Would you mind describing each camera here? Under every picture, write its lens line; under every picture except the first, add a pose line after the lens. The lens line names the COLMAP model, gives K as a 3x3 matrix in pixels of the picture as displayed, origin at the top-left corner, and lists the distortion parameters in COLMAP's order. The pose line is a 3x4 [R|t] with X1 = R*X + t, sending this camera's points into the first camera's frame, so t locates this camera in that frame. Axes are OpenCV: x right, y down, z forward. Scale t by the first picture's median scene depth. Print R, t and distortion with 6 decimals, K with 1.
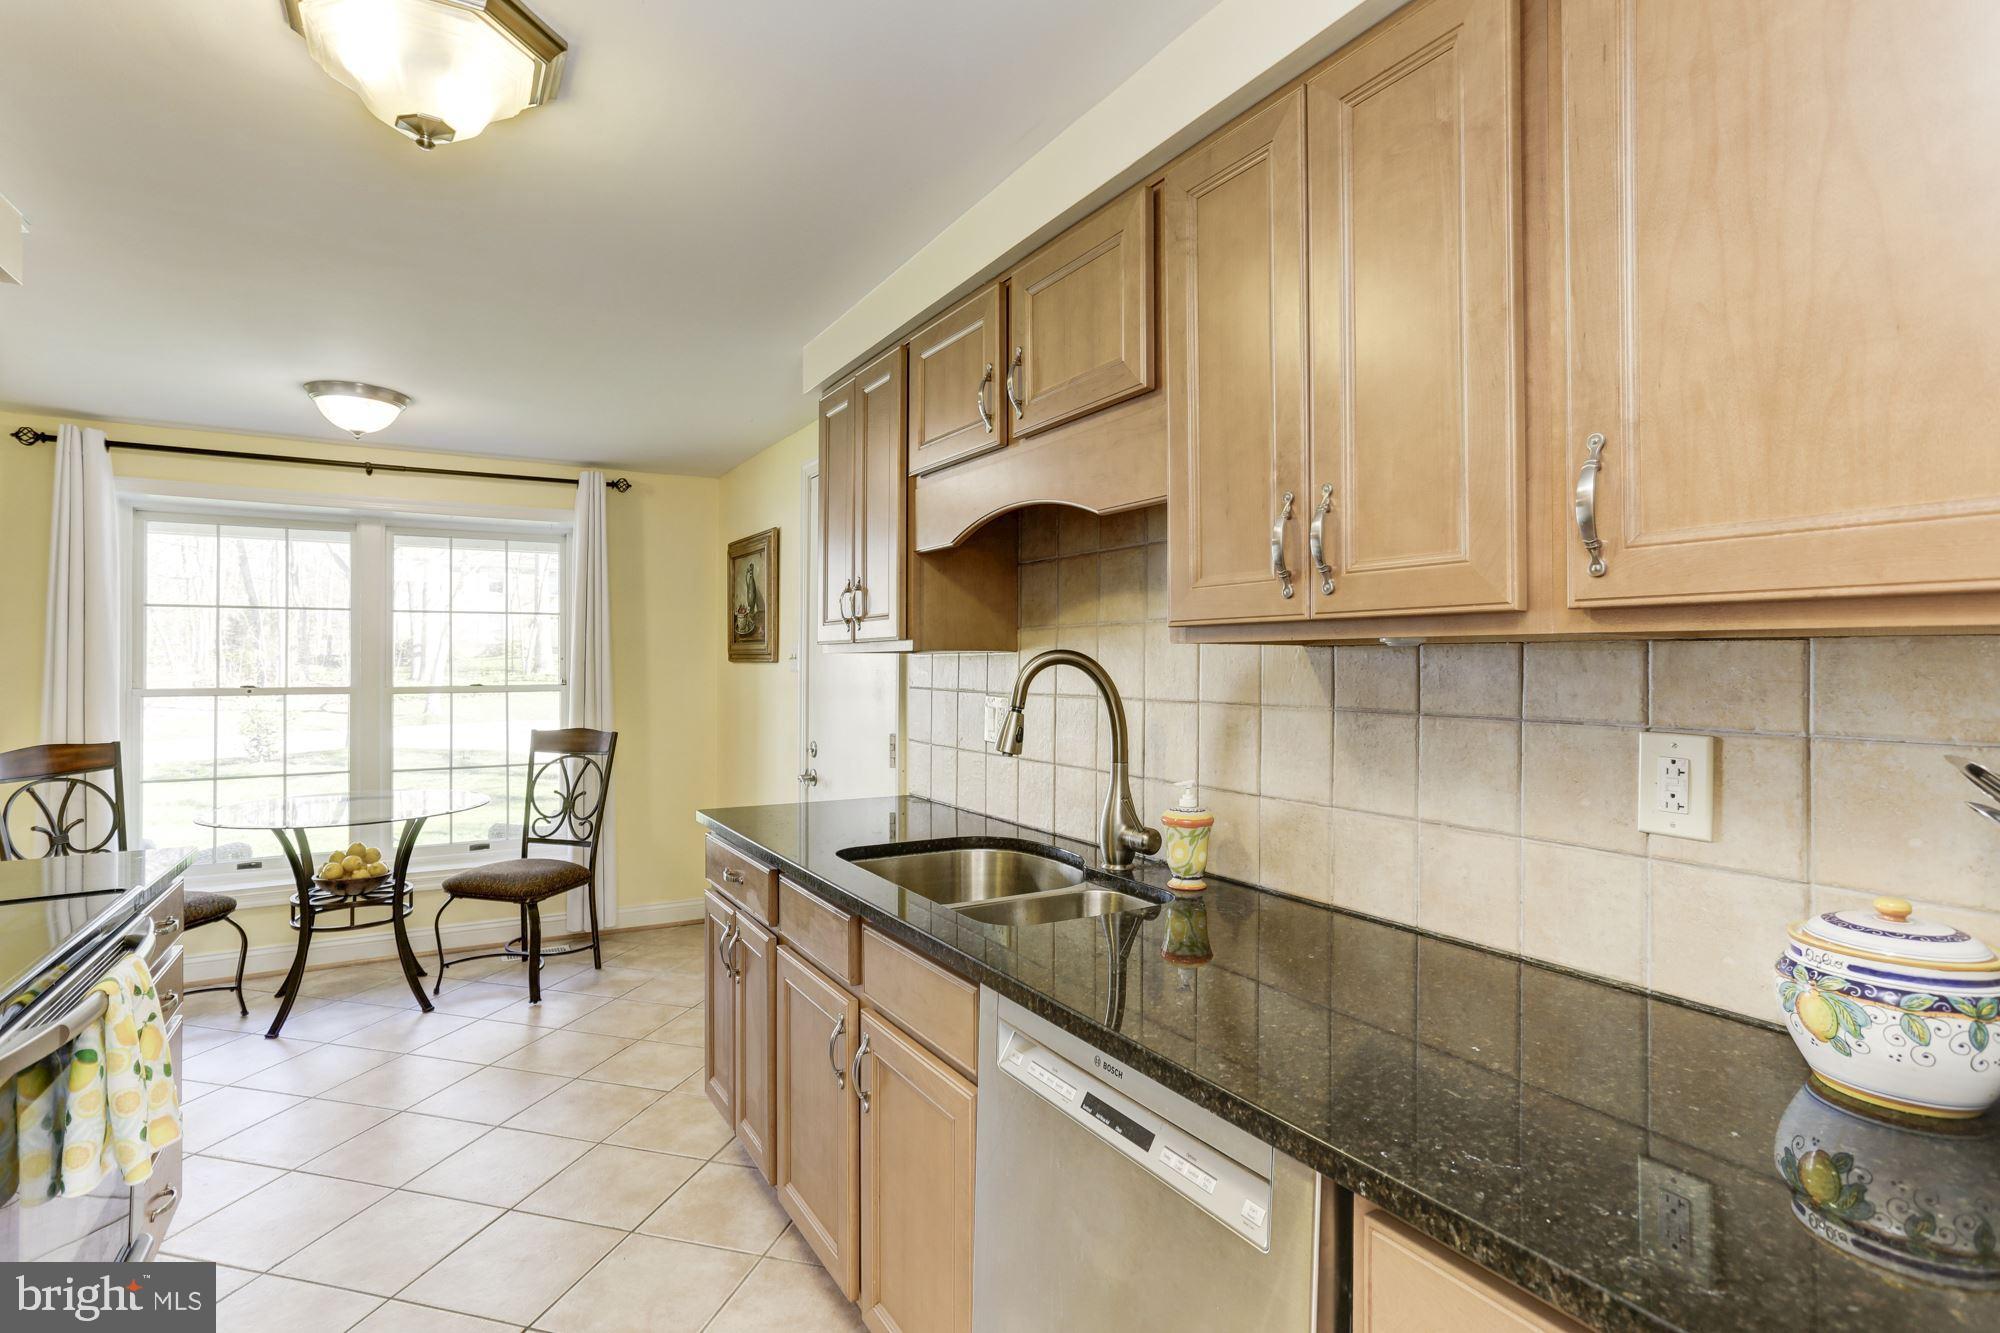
lens RADIAL K [[1021.4, 0, 1005.4], [0, 1021.4, 654.4], [0, 0, 1]] dist [-0.033296, 0.023283]
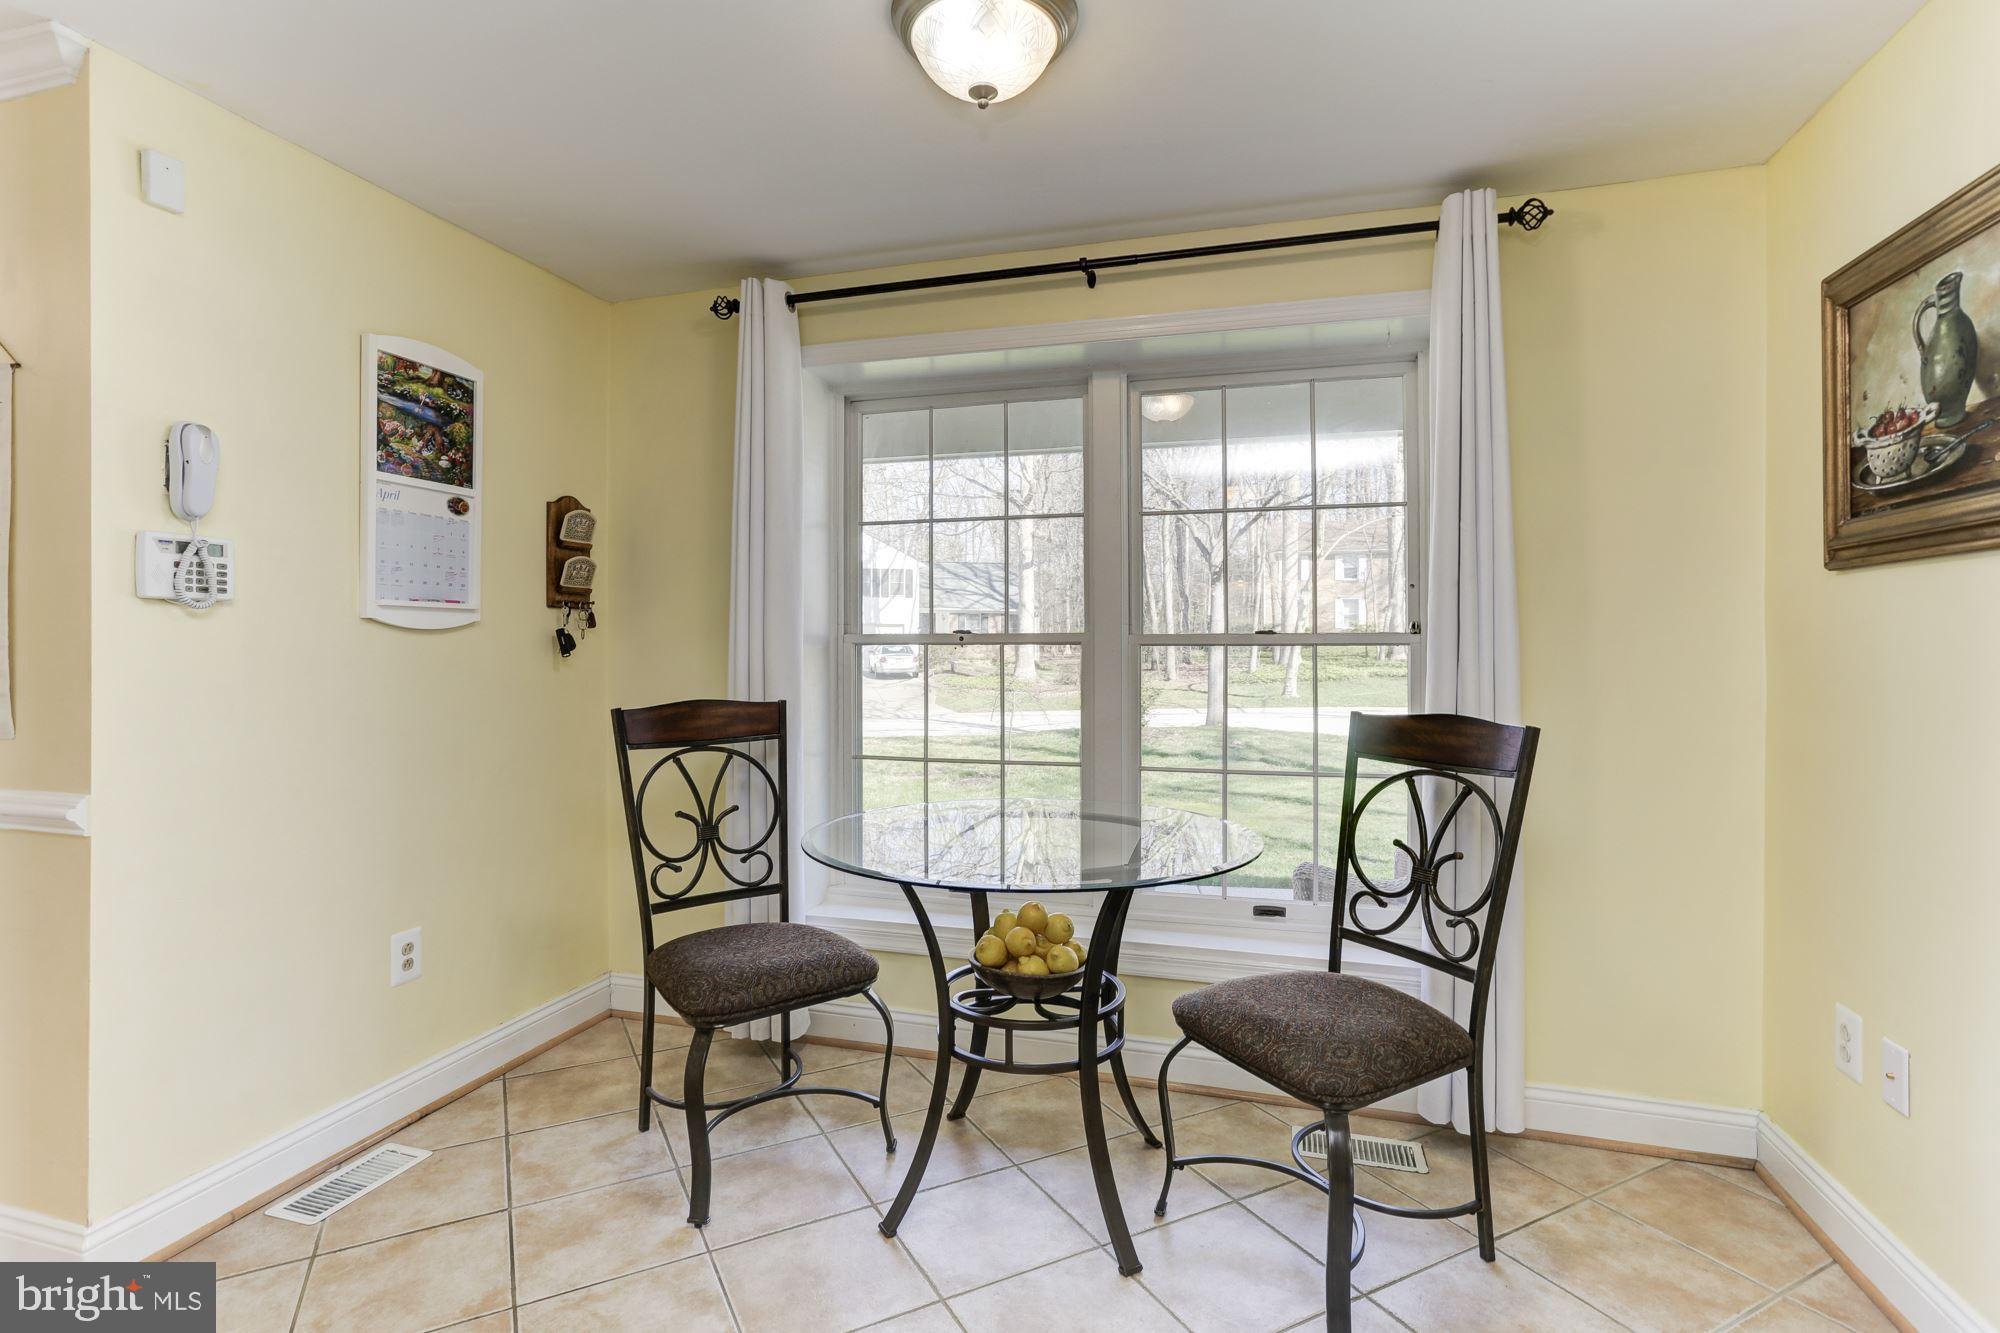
lens RADIAL K [[935.5, 0, 992.7], [0, 935.5, 650.0], [0, 0, 1]] dist [-0.018612, 0.000804]
pose [[0.666492, -0.001743, -0.745510, -0.243697], [0.002819, 0.999996, 0.000181, 0.042856], [0.745507, -0.002222, 0.666494, 0.568826]]
